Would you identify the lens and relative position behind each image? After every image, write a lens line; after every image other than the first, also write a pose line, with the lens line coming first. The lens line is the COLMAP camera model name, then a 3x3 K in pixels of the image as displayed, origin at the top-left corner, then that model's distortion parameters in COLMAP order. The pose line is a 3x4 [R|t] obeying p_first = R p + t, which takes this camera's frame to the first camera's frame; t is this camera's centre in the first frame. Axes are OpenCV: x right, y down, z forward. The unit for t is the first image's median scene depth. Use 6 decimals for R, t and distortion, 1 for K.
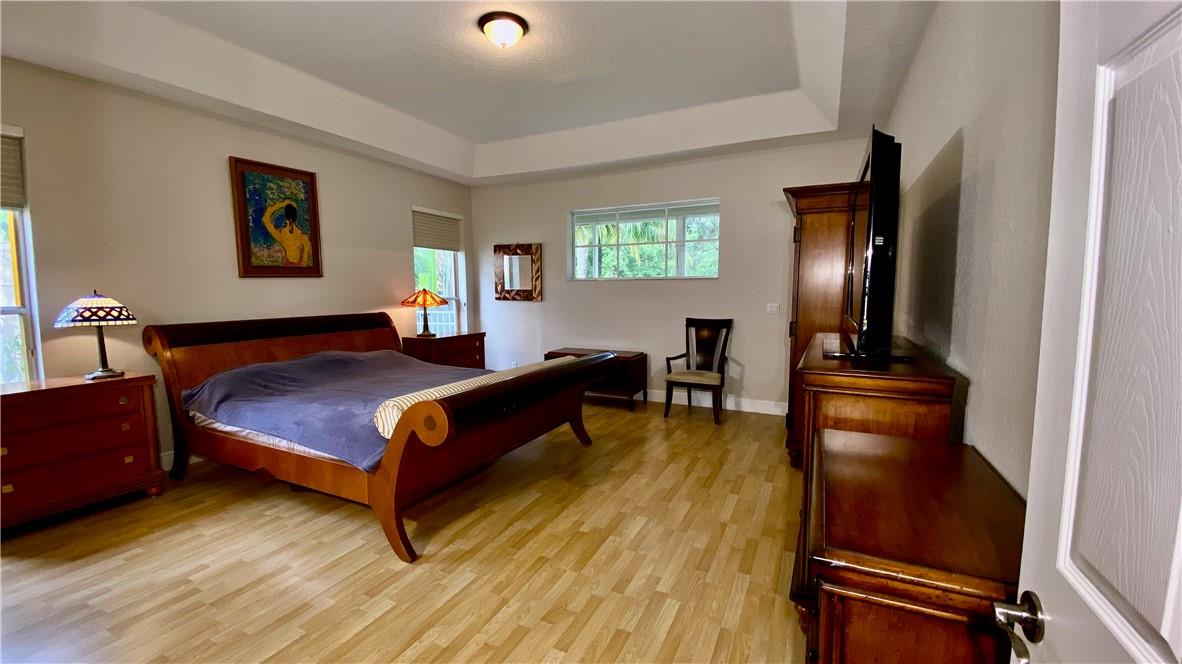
lens RADIAL K [[476.9, 0, 591.0], [0, 476.9, 332.0], [0, 0, 1]] dist [0.026866, -0.023462]
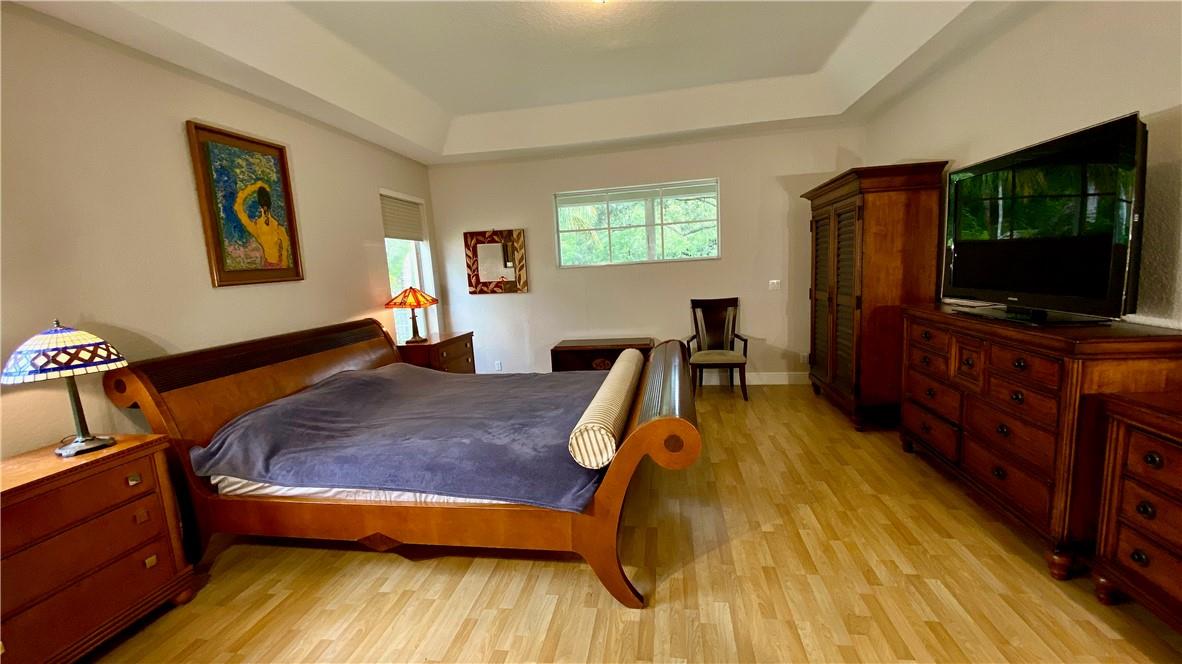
lens RADIAL K [[476.9, 0, 591.0], [0, 476.9, 332.0], [0, 0, 1]] dist [0.026866, -0.023462]
pose [[0.956763, -0.088815, 0.276978, -0.361165], [0.079253, 0.995813, 0.045551, -0.030245], [-0.279864, -0.021630, 0.959796, 0.117937]]
